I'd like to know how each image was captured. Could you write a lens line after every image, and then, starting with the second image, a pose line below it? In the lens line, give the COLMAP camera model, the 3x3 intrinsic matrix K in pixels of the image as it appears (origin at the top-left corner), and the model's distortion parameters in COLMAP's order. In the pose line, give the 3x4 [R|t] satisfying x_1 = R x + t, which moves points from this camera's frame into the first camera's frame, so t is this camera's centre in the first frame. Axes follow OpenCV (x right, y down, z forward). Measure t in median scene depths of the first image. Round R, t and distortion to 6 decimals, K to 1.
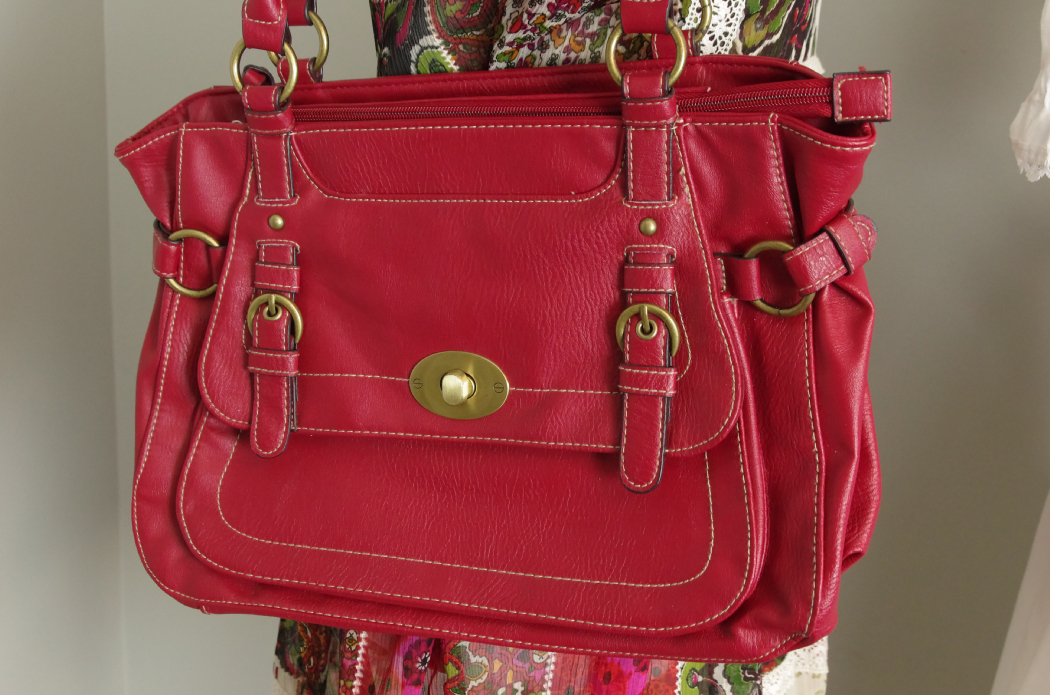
lens RADIAL K [[1227.2, 0, 514.1], [0, 1227.2, 328.0], [0, 0, 1]] dist [-0.070673, 0.000000]
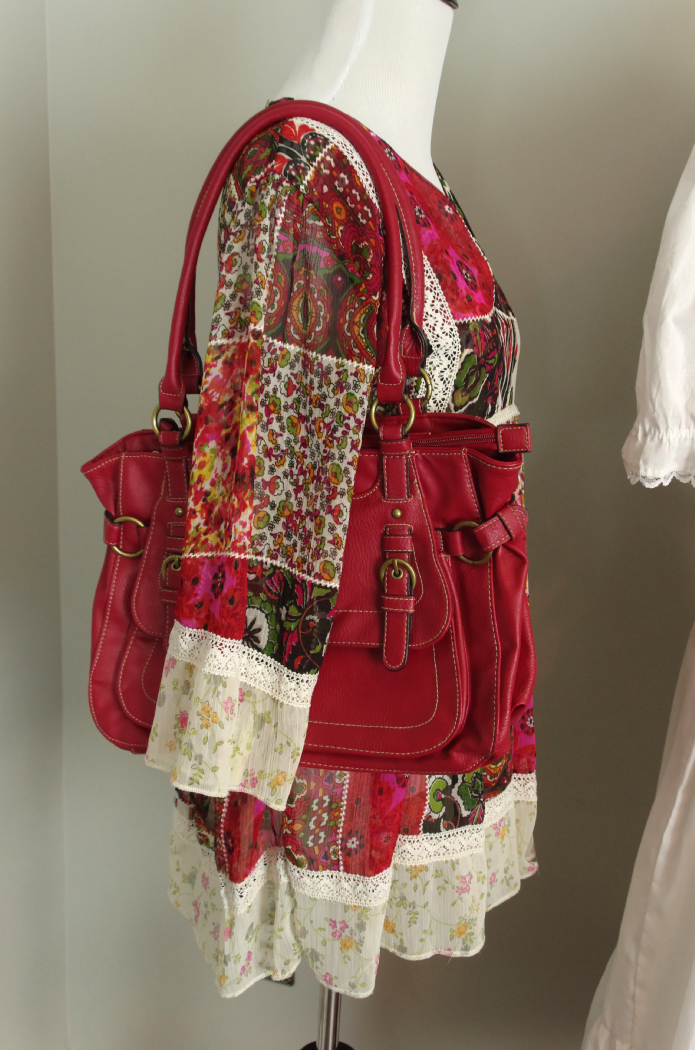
lens RADIAL K [[948.7, 0, 346.1], [0, 948.7, 498.3], [0, 0, 1]] dist [-0.029279, 0.012830]
pose [[0.999866, -0.010238, -0.012741, 0.052417], [0.009063, 0.995985, -0.089055, 0.012799], [0.013602, 0.088928, 0.995945, -0.300271]]
